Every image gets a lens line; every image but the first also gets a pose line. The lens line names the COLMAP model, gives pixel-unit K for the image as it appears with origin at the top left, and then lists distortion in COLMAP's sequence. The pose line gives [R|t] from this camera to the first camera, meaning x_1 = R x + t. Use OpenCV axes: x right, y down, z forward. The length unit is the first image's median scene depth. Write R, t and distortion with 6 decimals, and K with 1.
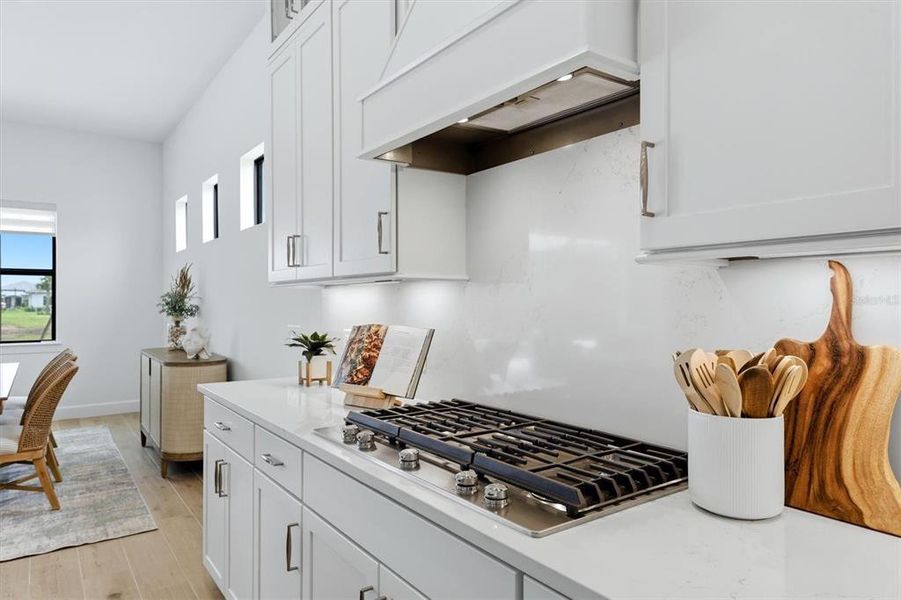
lens RADIAL K [[574.1, 0, 448.3], [0, 574.1, 301.2], [0, 0, 1]] dist [0.017334, -0.006516]
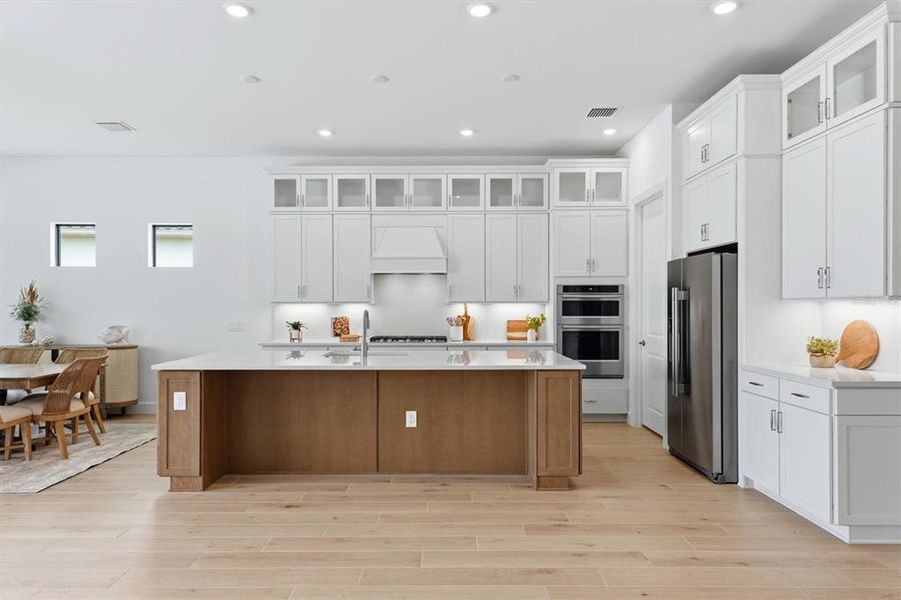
lens RADIAL K [[574.1, 0, 448.6], [0, 574.1, 307.1], [0, 0, 1]] dist [0.017334, -0.006516]
pose [[0.581608, -0.002629, 0.813465, -1.295258], [0.000164, 0.999995, 0.003114, -0.012856], [-0.813469, -0.001678, 0.581606, -0.731392]]
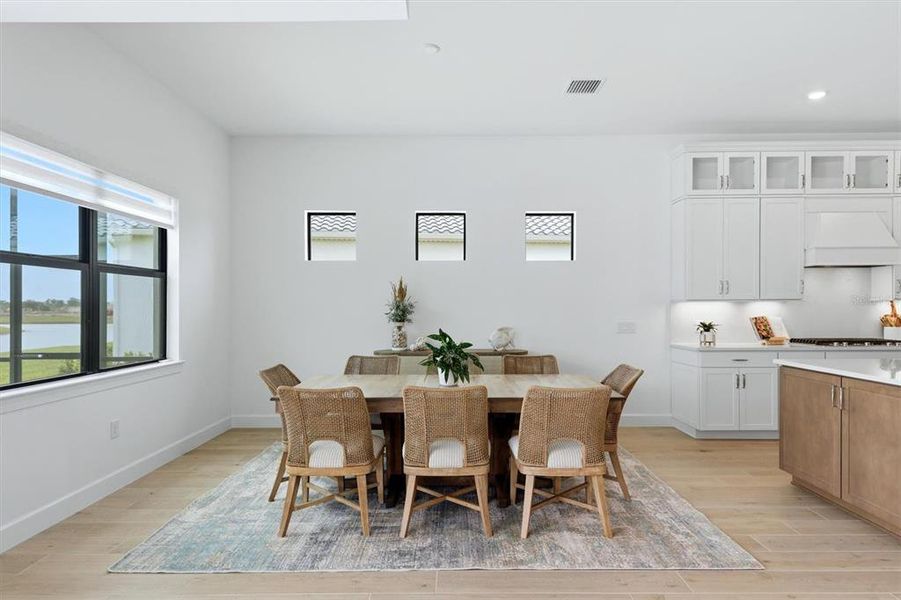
lens RADIAL K [[500.1, 0, 455.2], [0, 500.1, 312.2], [0, 0, 1]] dist [0.016683, -0.004003]
pose [[0.573505, -0.005978, 0.819180, -1.611338], [0.003123, 0.999982, 0.005110, 0.000967], [-0.819196, -0.000373, 0.573513, 0.437106]]
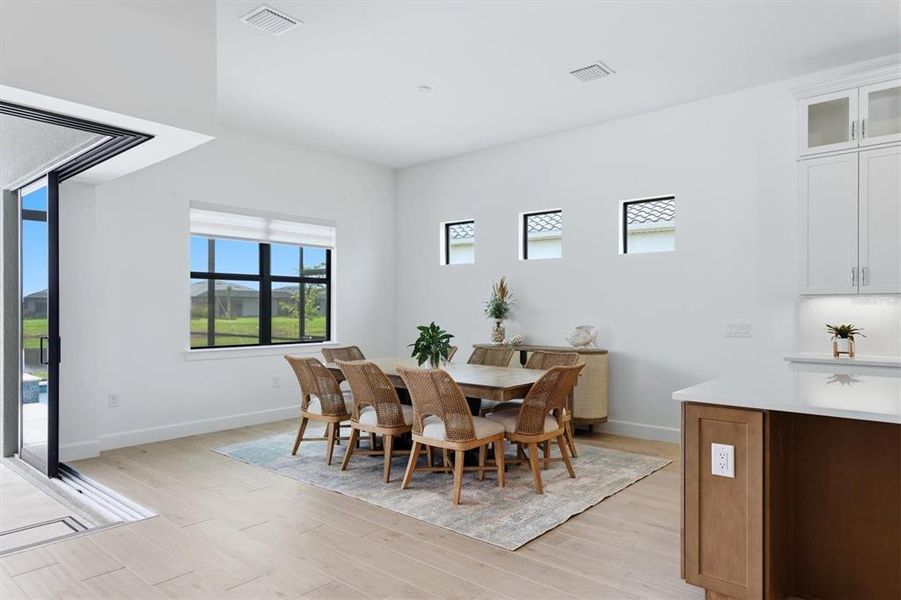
lens RADIAL K [[574.1, 0, 448.8], [0, 574.1, 308.6], [0, 0, 1]] dist [0.017334, -0.006516]
pose [[0.971023, 0.002343, 0.238975, -1.142784], [-0.002311, 0.999997, -0.000412, 0.006610], [-0.238975, -0.000152, 0.971026, -0.235320]]
